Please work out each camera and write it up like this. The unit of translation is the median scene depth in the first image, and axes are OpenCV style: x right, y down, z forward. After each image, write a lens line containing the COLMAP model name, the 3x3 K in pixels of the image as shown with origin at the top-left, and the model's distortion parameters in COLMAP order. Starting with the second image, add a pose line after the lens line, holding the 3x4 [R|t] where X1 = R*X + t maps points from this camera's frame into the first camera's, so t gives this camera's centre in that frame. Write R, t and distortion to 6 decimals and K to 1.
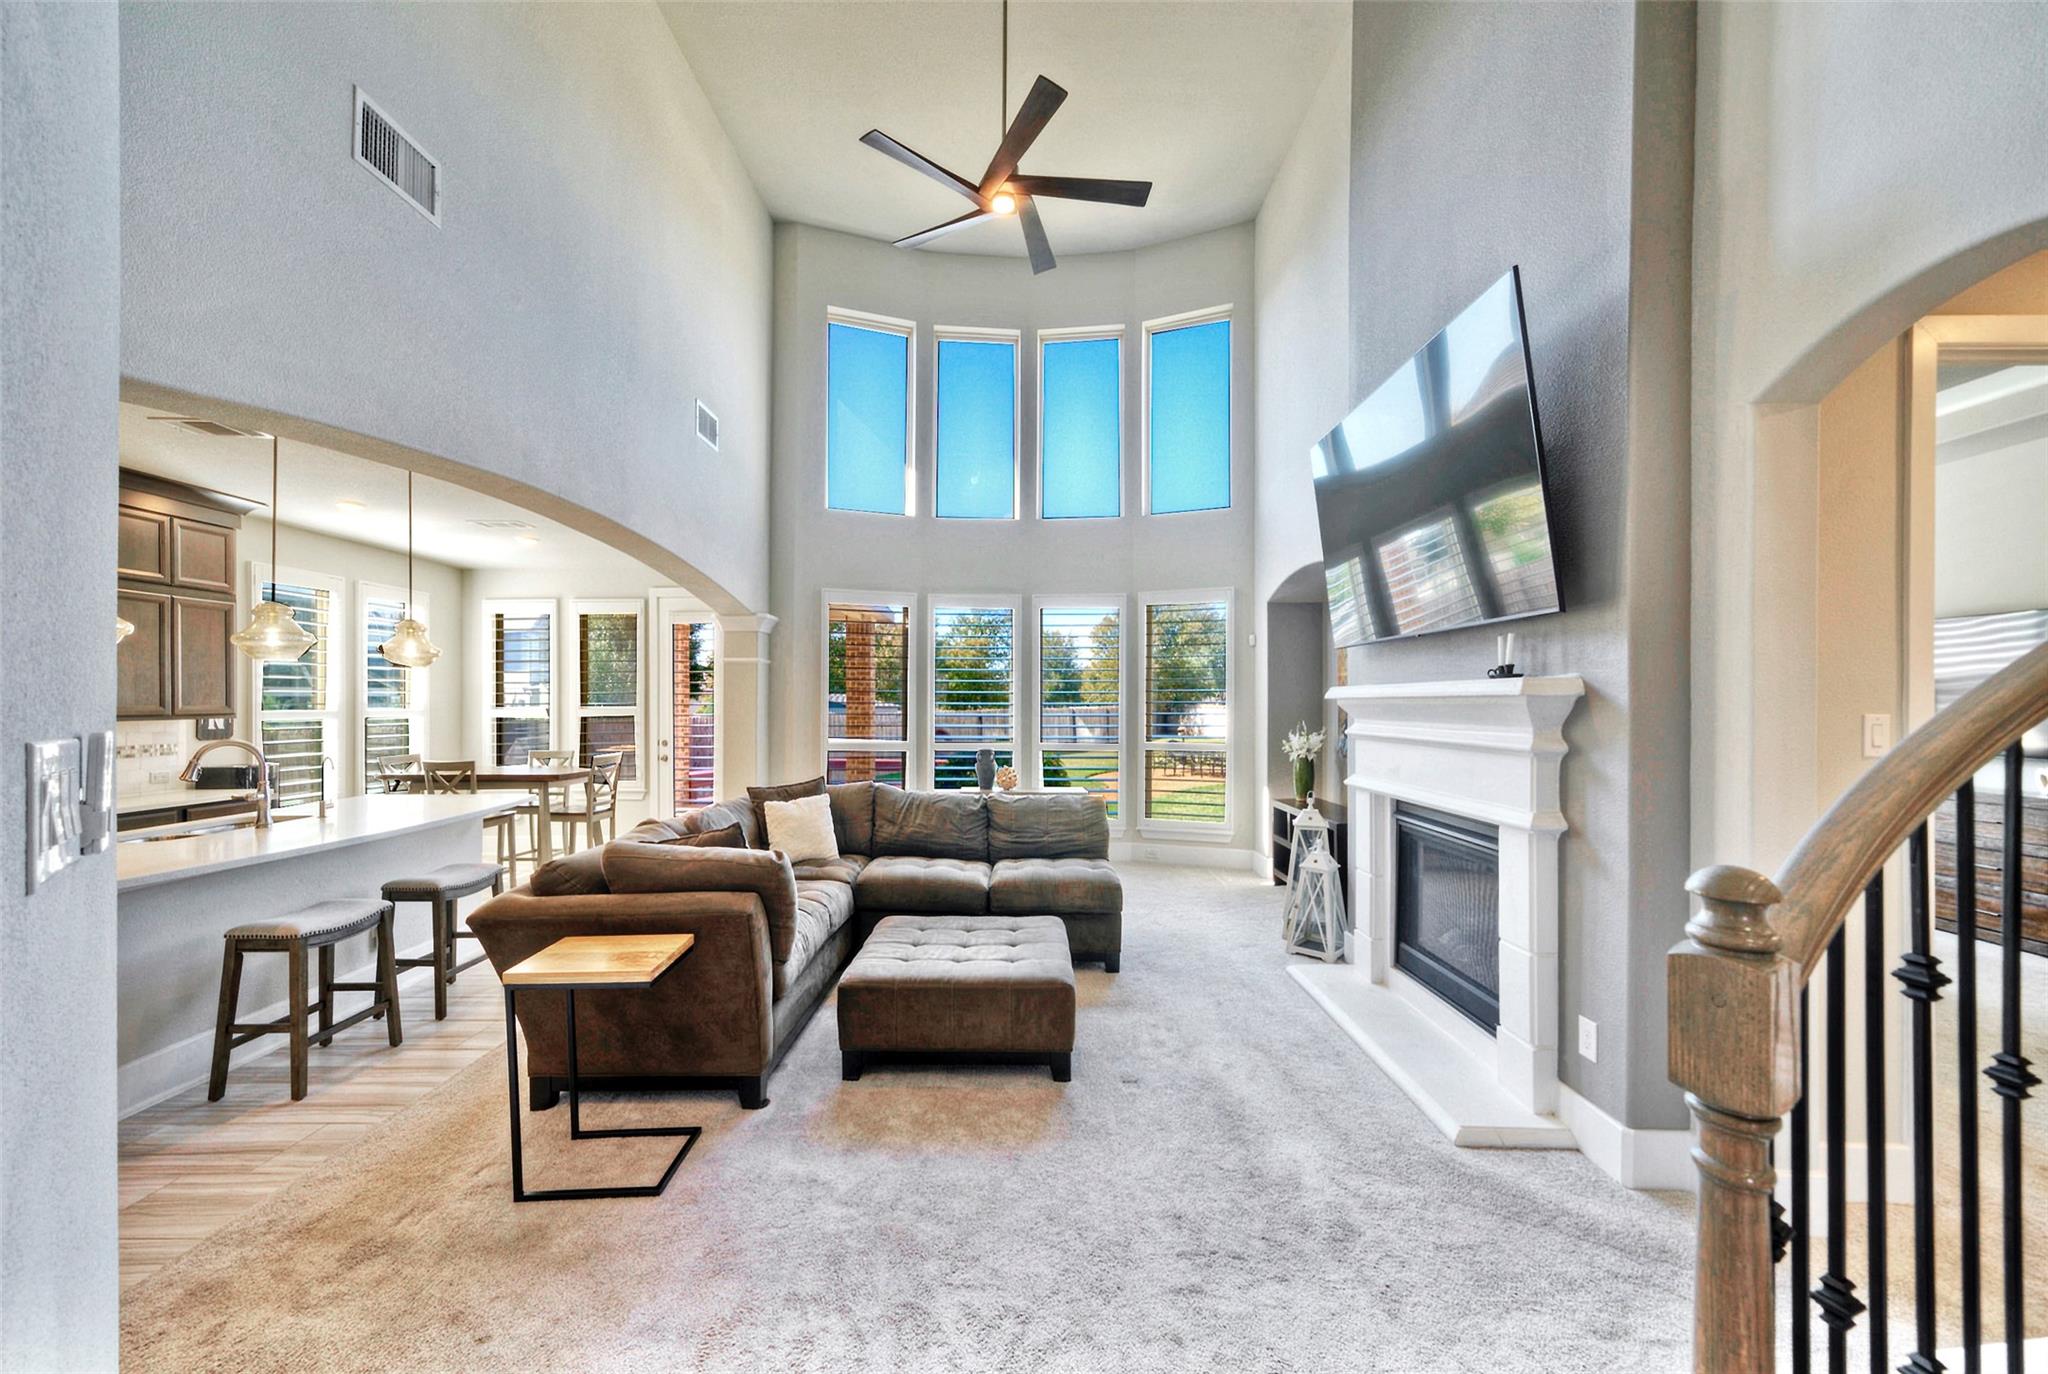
lens RADIAL K [[769.5, 0, 1024.7], [0, 769.5, 700.3], [0, 0, 1]] dist [0.000941, 0.000209]
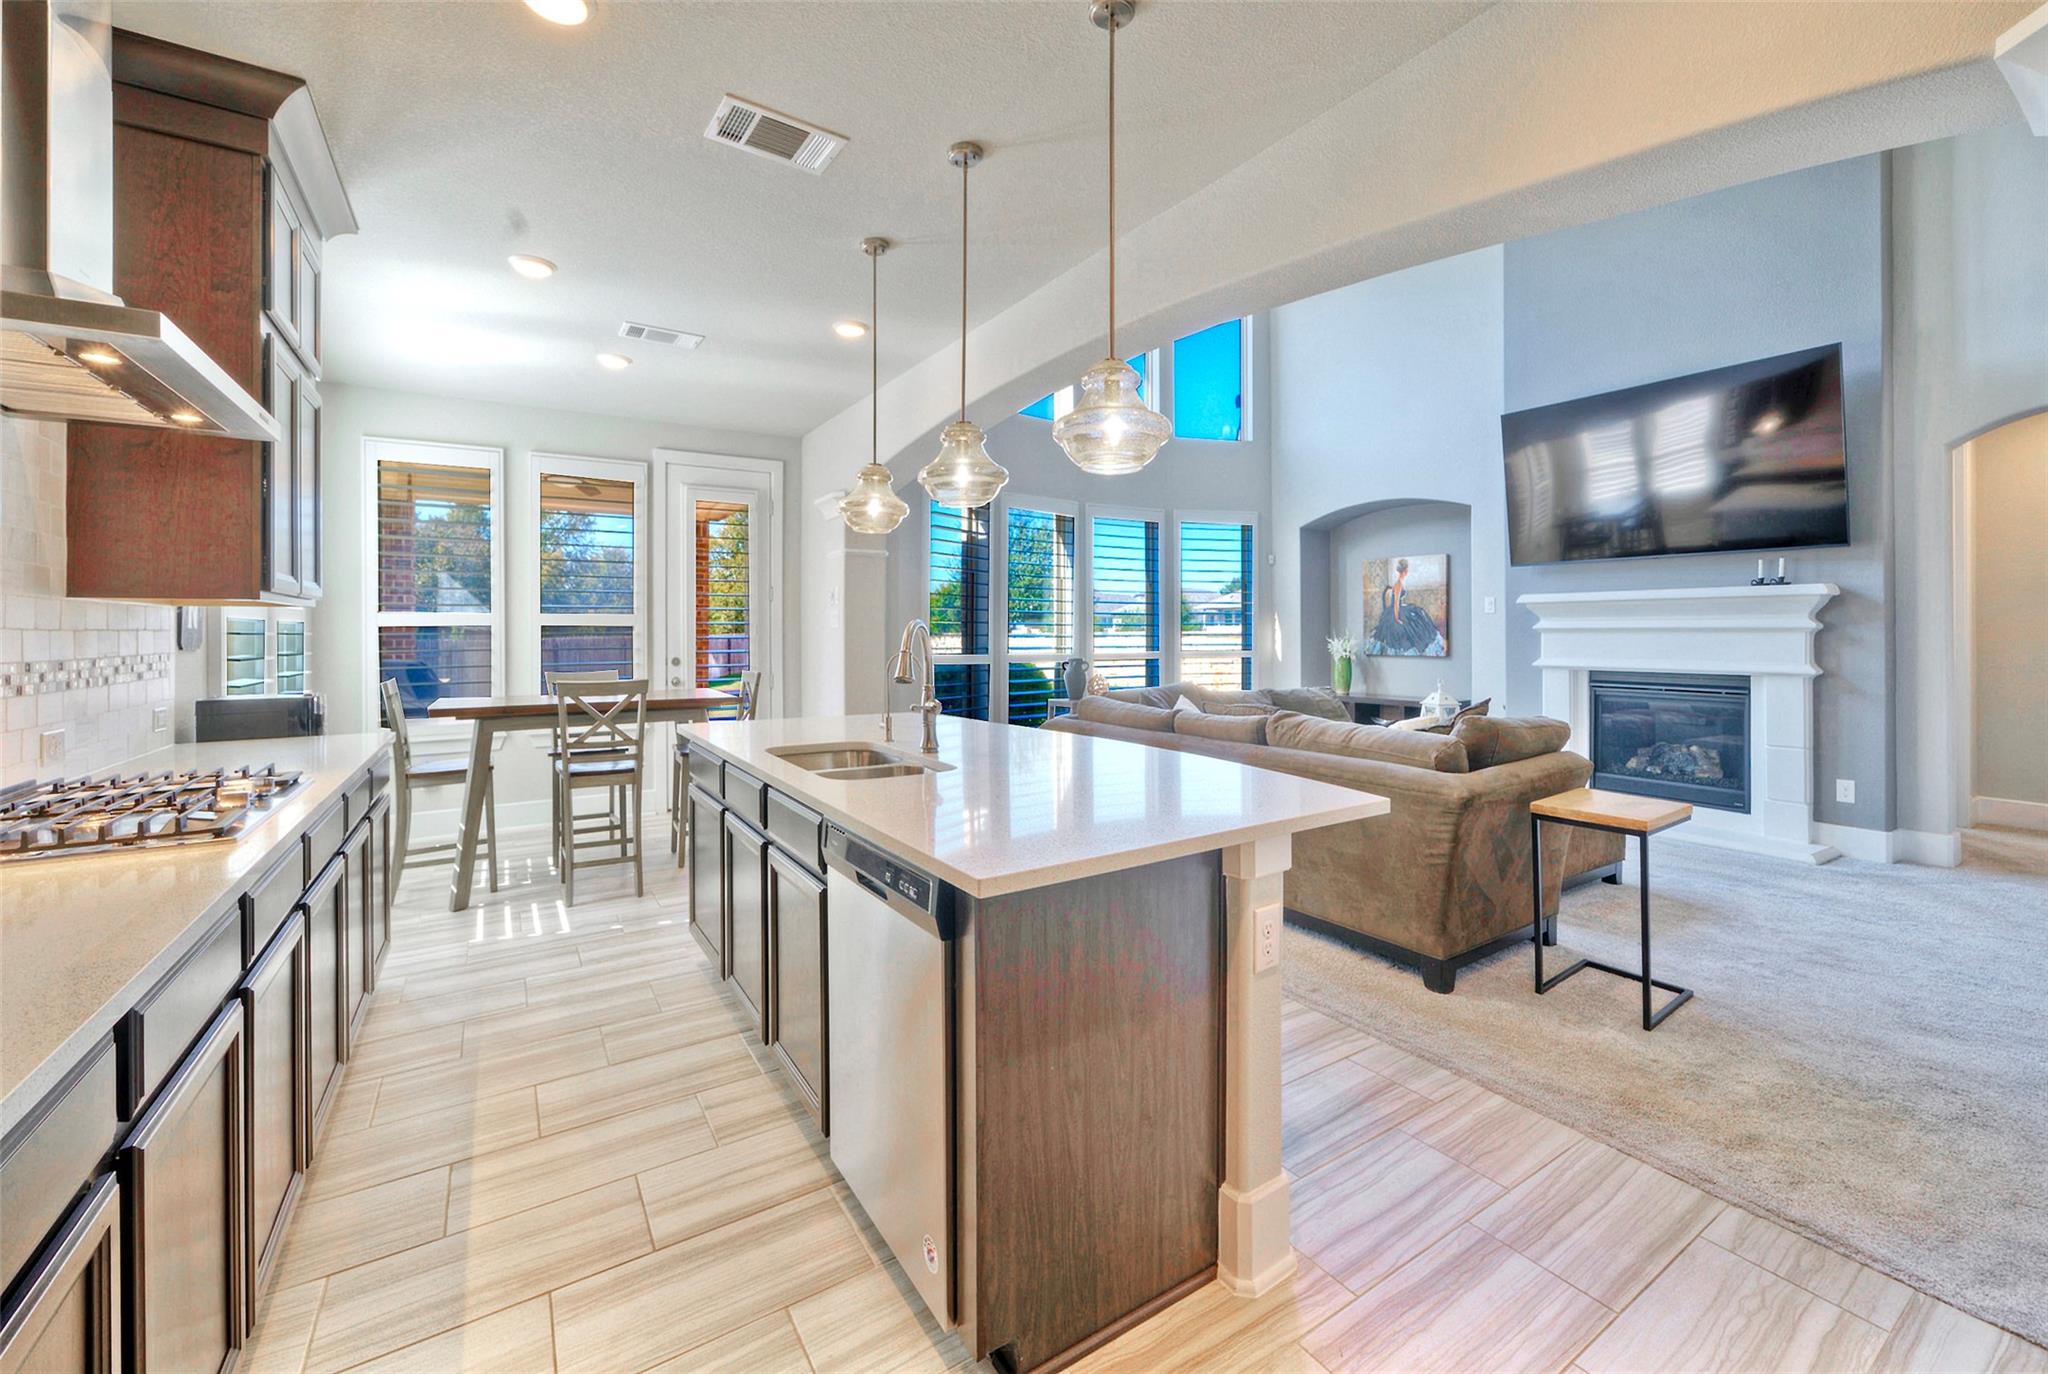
lens RADIAL K [[808.5, 0, 1020.9], [0, 808.5, 643.6], [0, 0, 1]] dist [-0.000655, -0.000277]
pose [[0.840284, -0.005656, 0.542117, -1.086490], [-0.002232, 0.999901, 0.013892, 0.049653], [-0.542142, -0.012883, 0.840188, 0.285872]]
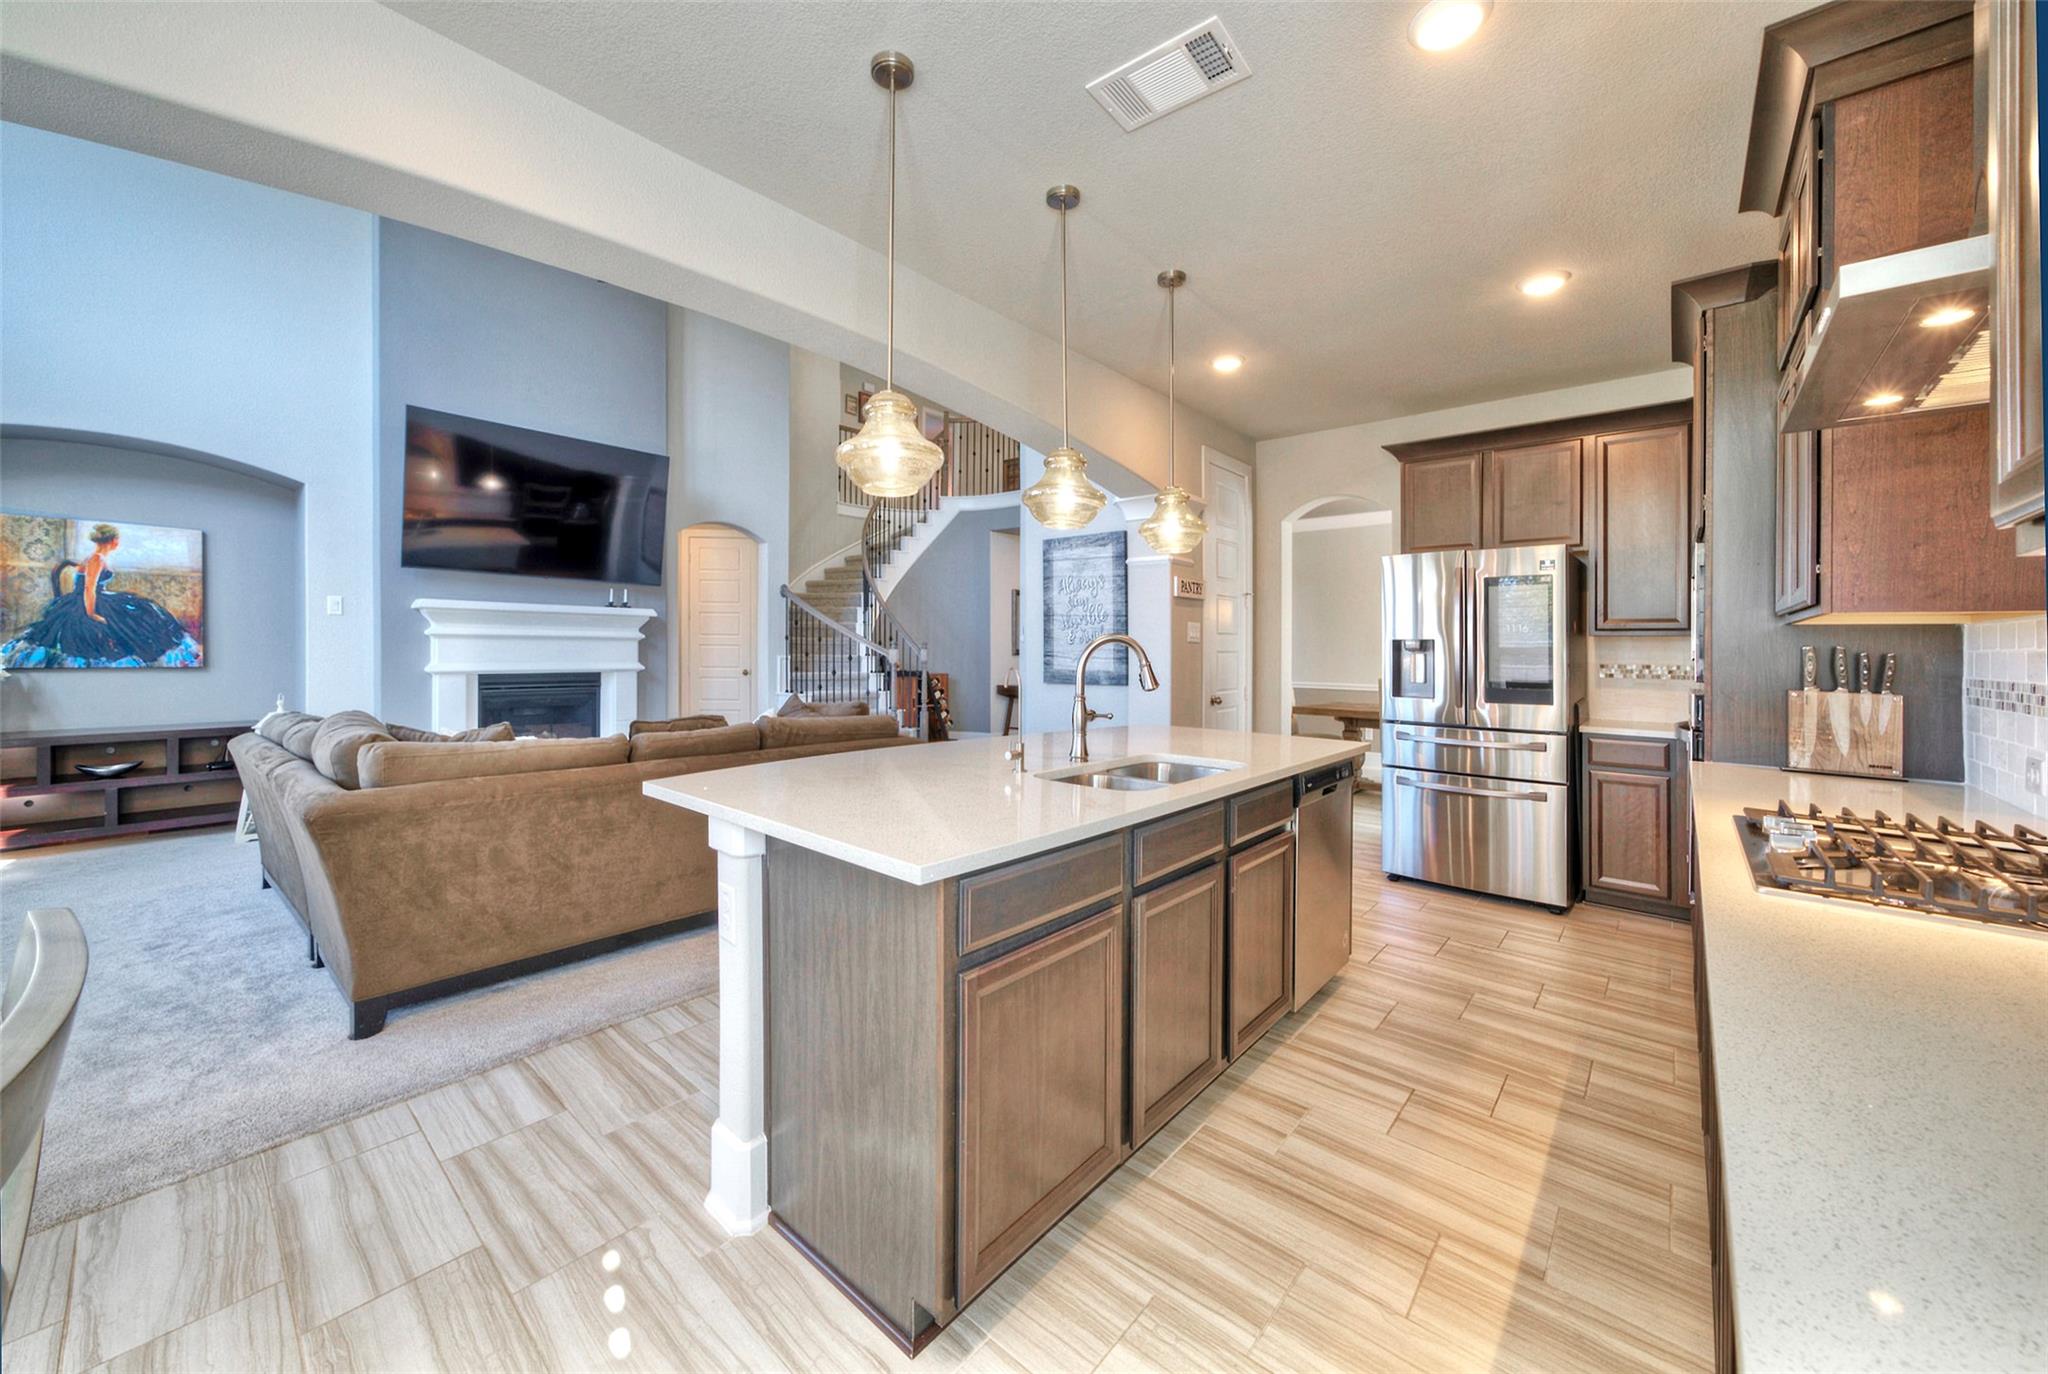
lens RADIAL K [[737.7, 0, 1008.7], [0, 737.7, 652.1], [0, 0, 1]] dist [0.003893, 0.000173]
pose [[-0.737069, -0.009578, 0.675749, -1.154028], [-0.011808, 0.999929, 0.001294, 0.058313], [-0.675714, -0.007026, -0.737131, 1.230530]]
